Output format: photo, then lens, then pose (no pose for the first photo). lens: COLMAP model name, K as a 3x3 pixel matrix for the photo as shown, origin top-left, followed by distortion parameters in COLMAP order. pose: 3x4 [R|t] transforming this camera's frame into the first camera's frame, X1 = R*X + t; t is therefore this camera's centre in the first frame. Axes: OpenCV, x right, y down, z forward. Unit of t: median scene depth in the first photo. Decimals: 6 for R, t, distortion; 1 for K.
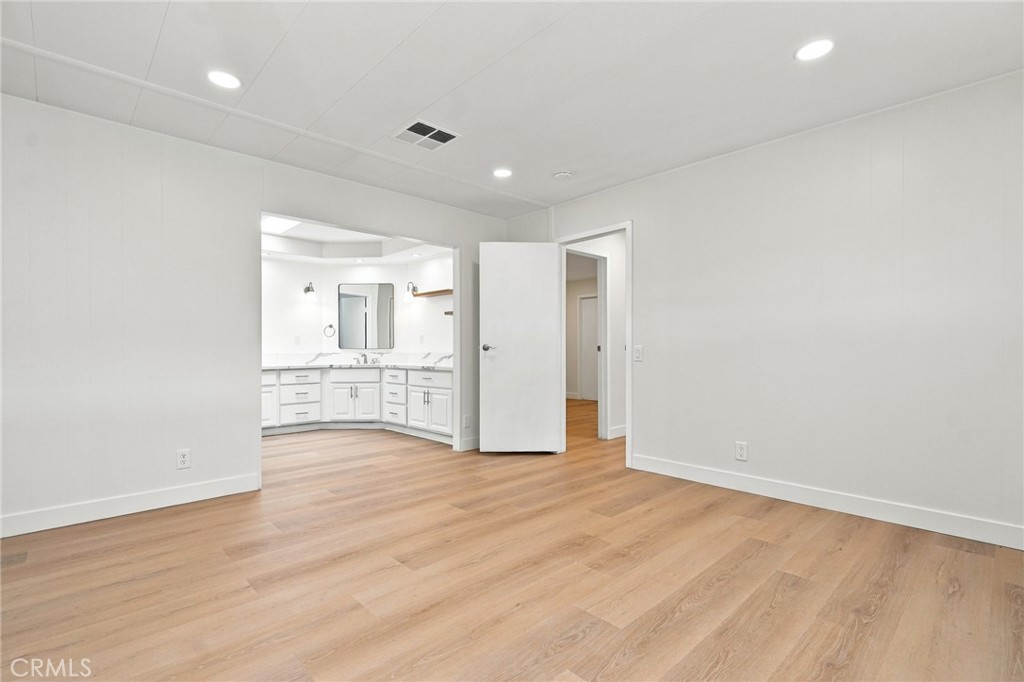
lens RADIAL K [[469.3, 0, 512.3], [0, 469.3, 342.3], [0, 0, 1]] dist [0.005018, -0.000822]
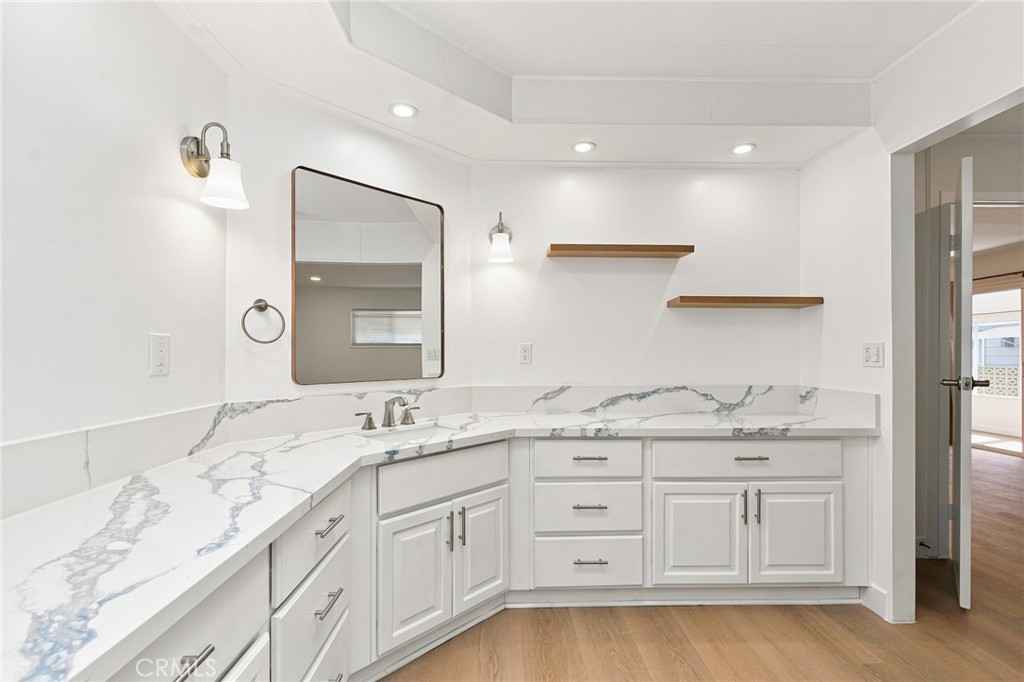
lens RADIAL K [[469.3, 0, 507.8], [0, 469.3, 349.1], [0, 0, 1]] dist [0.005018, -0.000822]
pose [[0.685873, 0.006278, 0.727694, -0.538681], [-0.011312, 0.999934, 0.002034, -0.012396], [-0.727633, -0.009627, 0.685899, 0.767949]]
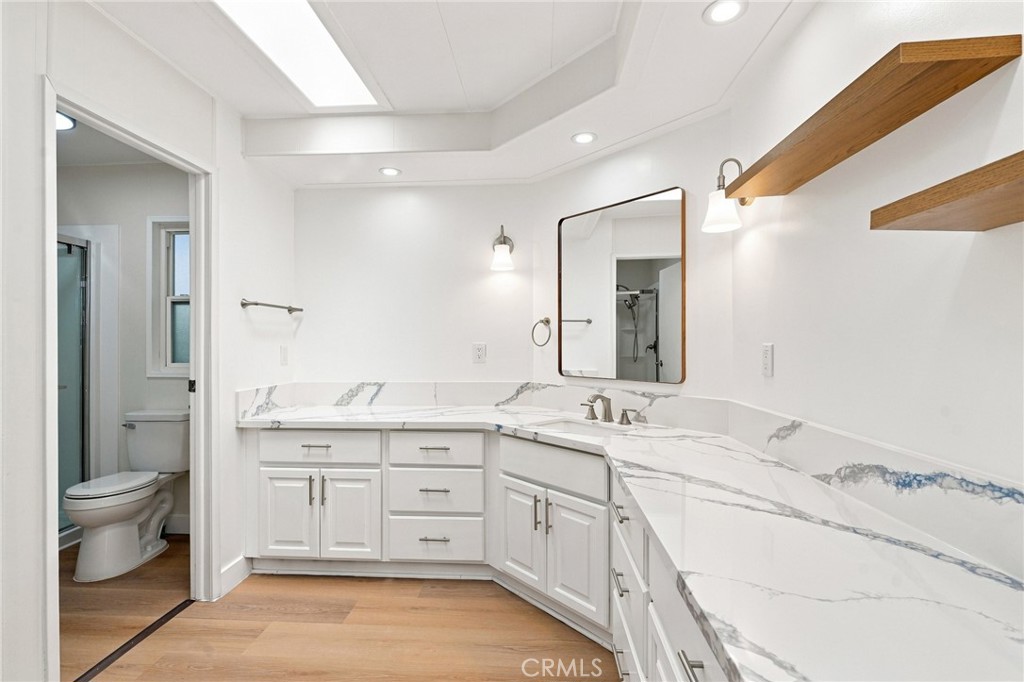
lens RADIAL K [[469.3, 0, 511.9], [0, 469.3, 341.0], [0, 0, 1]] dist [0.005018, -0.000822]
pose [[0.675145, 0.000277, -0.737685, -0.101900], [0.007249, 0.999949, 0.007011, -0.021977], [0.737650, -0.010081, 0.675108, 0.757335]]
